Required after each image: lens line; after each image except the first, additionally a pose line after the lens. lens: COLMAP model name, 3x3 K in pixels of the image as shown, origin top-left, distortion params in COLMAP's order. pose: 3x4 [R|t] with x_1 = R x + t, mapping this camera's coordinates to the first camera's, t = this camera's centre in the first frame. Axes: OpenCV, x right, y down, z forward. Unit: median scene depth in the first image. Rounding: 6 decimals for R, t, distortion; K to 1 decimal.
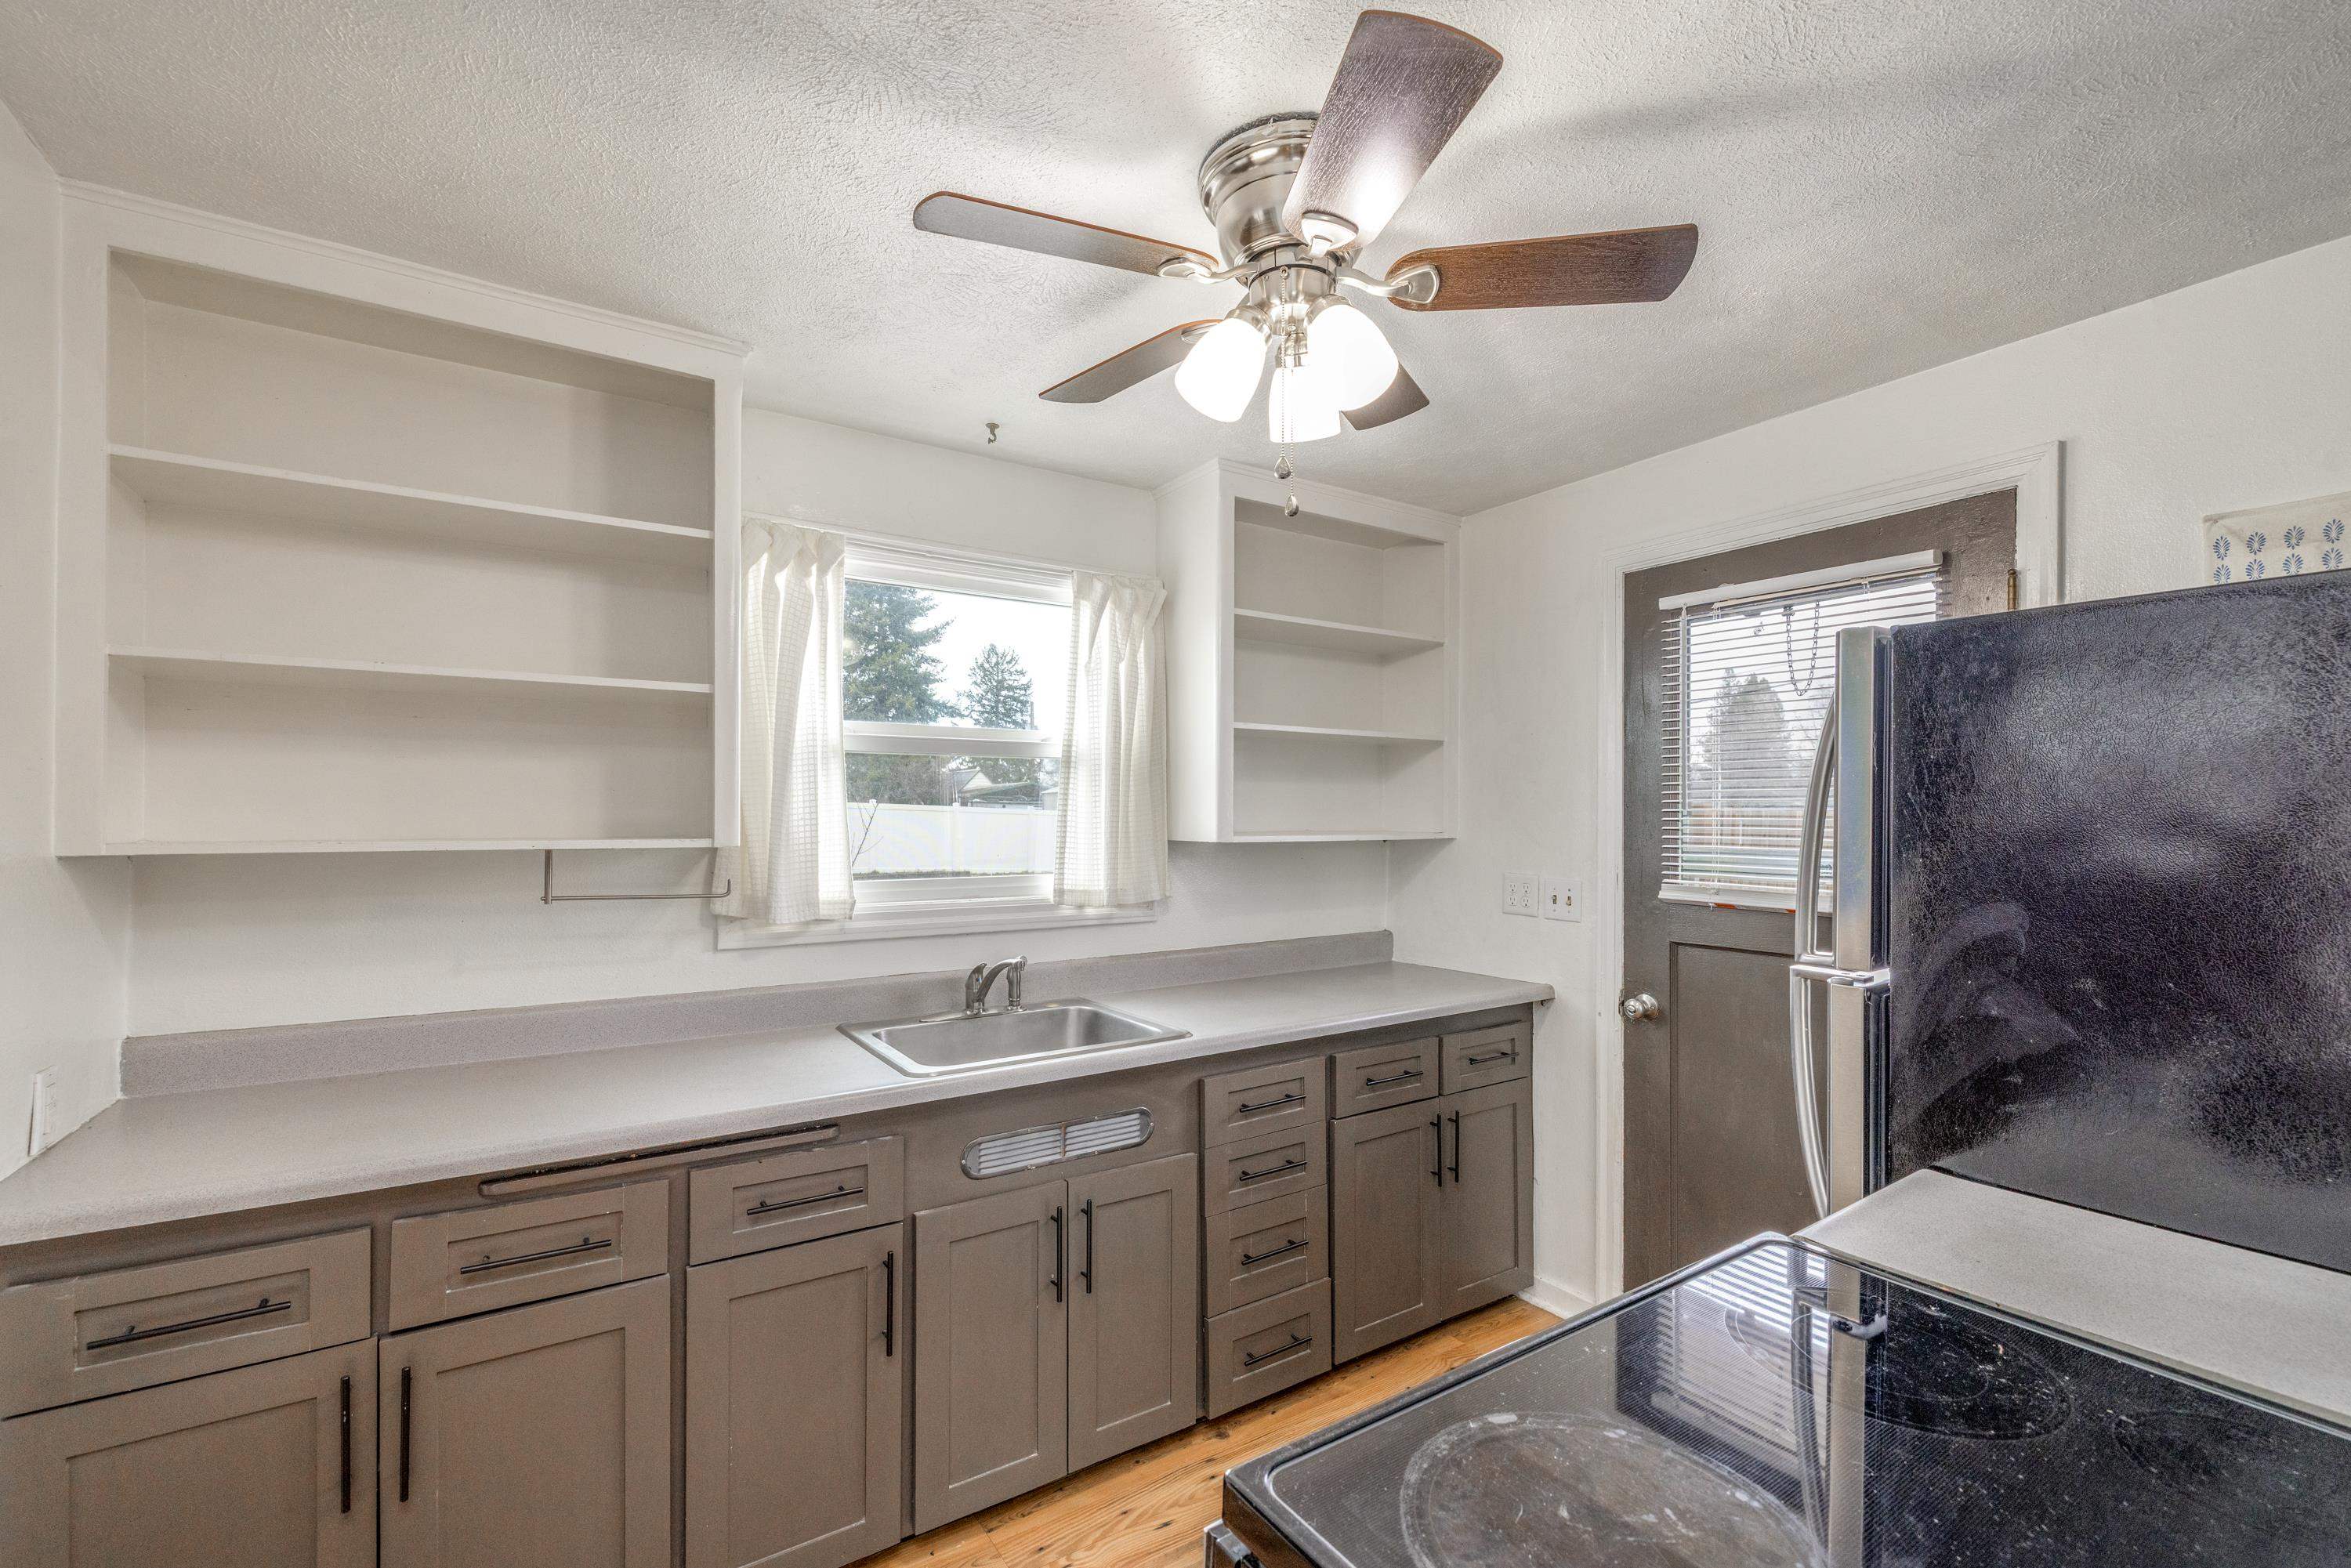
lens RADIAL K [[992.8, 0, 1177.7], [0, 992.8, 816.2], [0, 0, 1]] dist [0.001552, 0.000308]
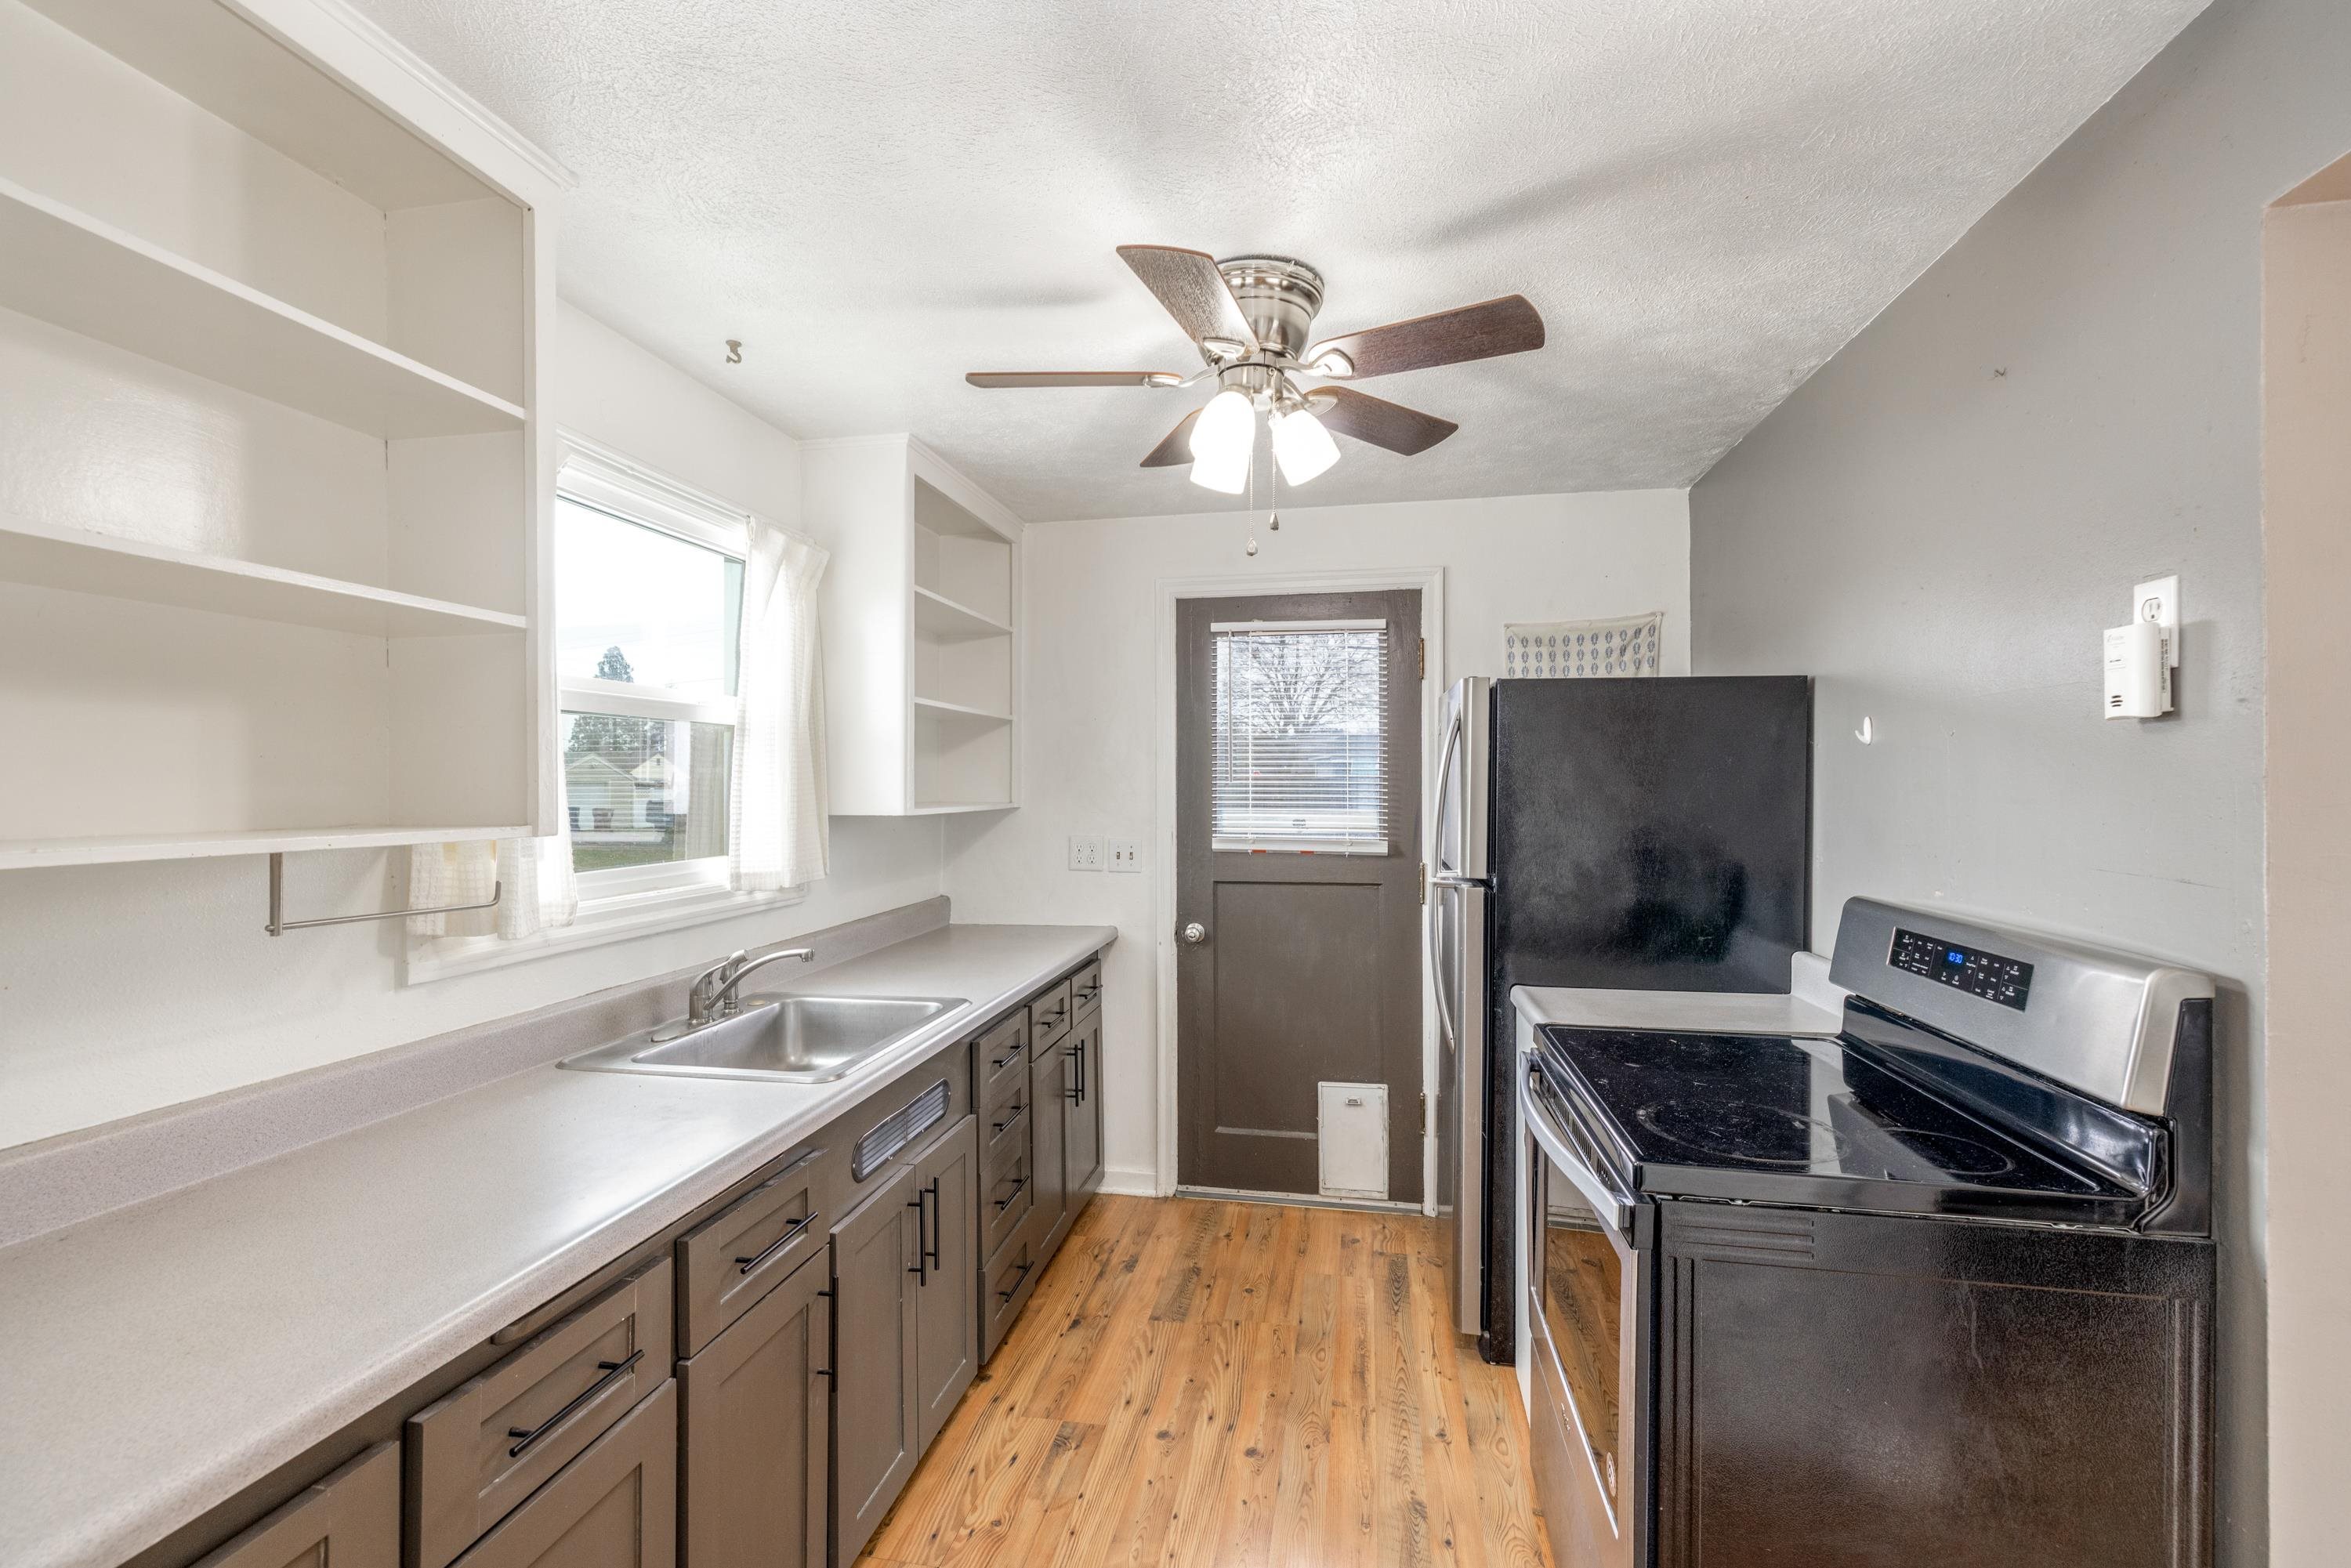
lens RADIAL K [[1015.7, 0, 1175.5], [0, 1015.7, 784.0], [0, 0, 1]] dist [0.001594, 0.000110]
pose [[0.690415, -0.003802, 0.723403, -0.524504], [0.003571, 0.999992, 0.001847, -0.006670], [-0.723404, 0.001308, 0.690423, 0.097205]]
